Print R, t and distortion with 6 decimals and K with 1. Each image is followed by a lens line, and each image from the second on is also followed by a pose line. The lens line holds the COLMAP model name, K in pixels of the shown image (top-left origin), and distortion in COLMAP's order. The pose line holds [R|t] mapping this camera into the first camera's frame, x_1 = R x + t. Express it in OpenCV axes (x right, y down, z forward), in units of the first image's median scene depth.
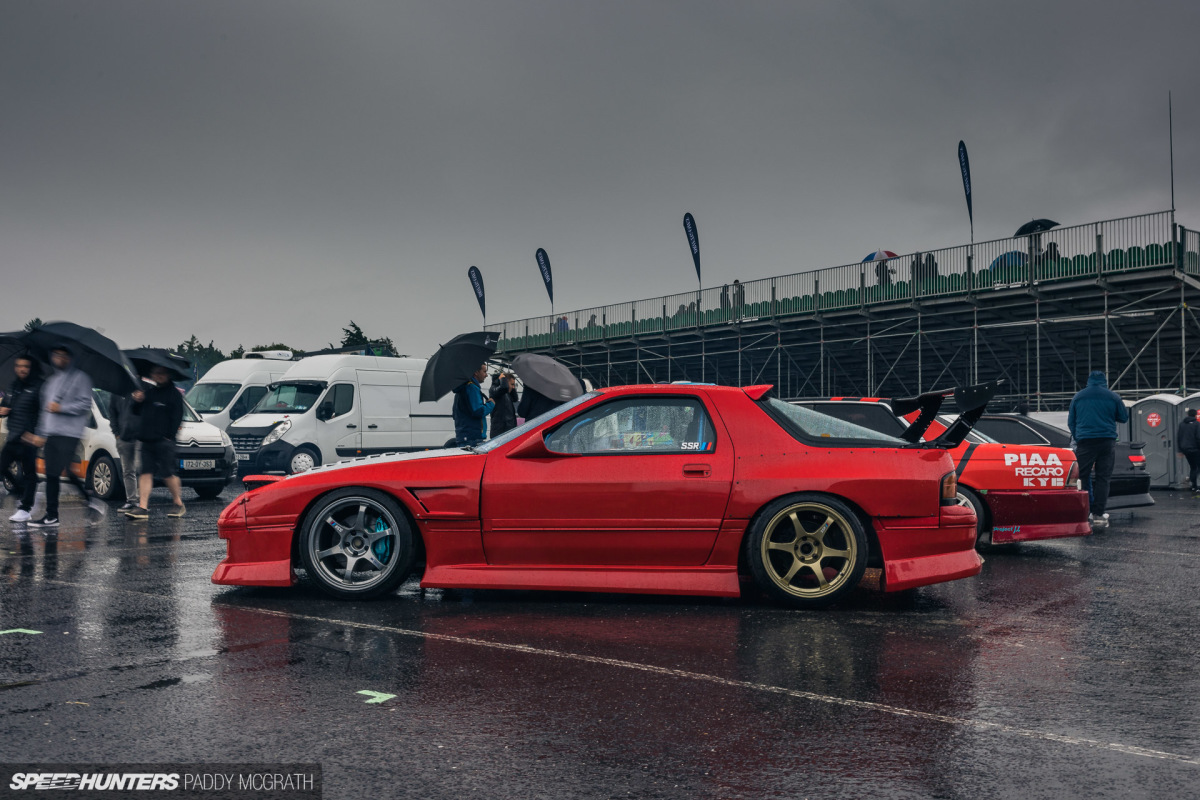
lens RADIAL K [[1216.6, 0, 602.4], [0, 1216.6, 392.5], [0, 0, 1]] dist [0.023300, 0.000000]
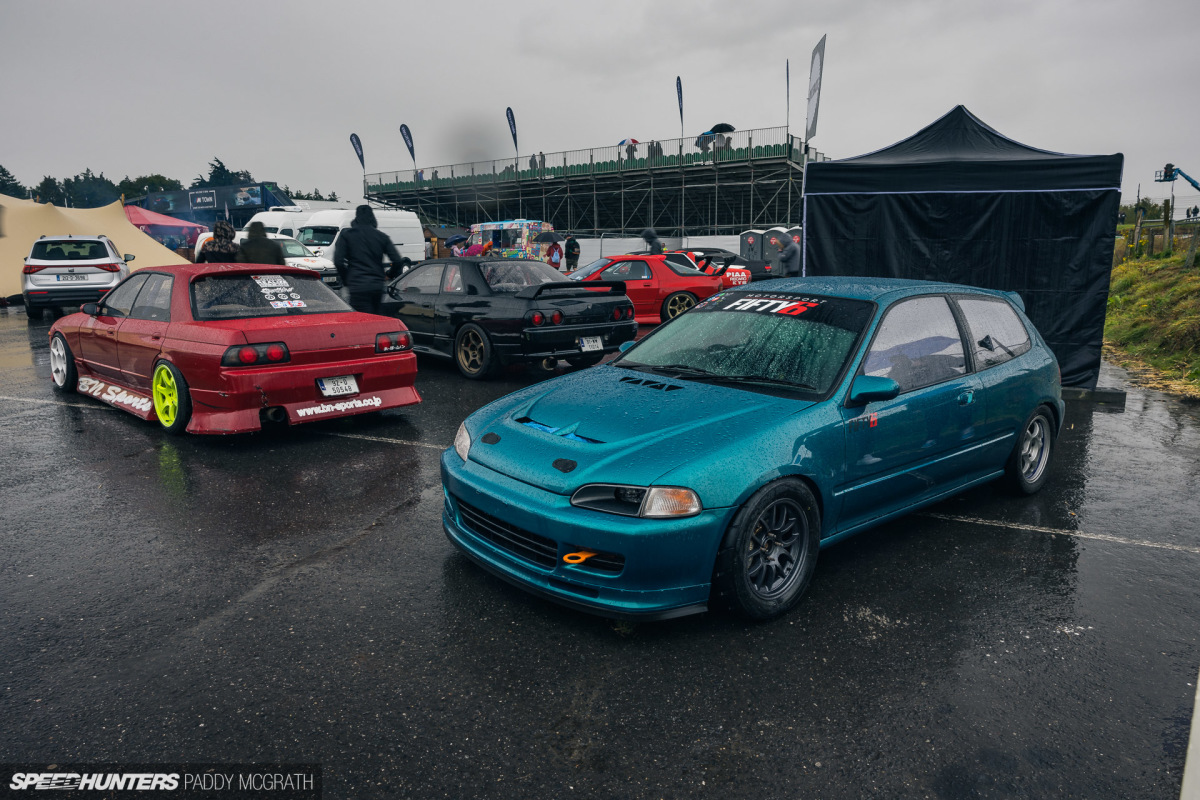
lens RADIAL K [[829.6, 0, 594.5], [0, 829.6, 403.2], [0, 0, 1]] dist [0.000018, 0.001369]
pose [[0.976043, -0.056372, 0.210149, -0.088666], [0.006924, 0.973412, 0.228958, -0.022312], [-0.217469, -0.222018, 0.950482, -0.185911]]
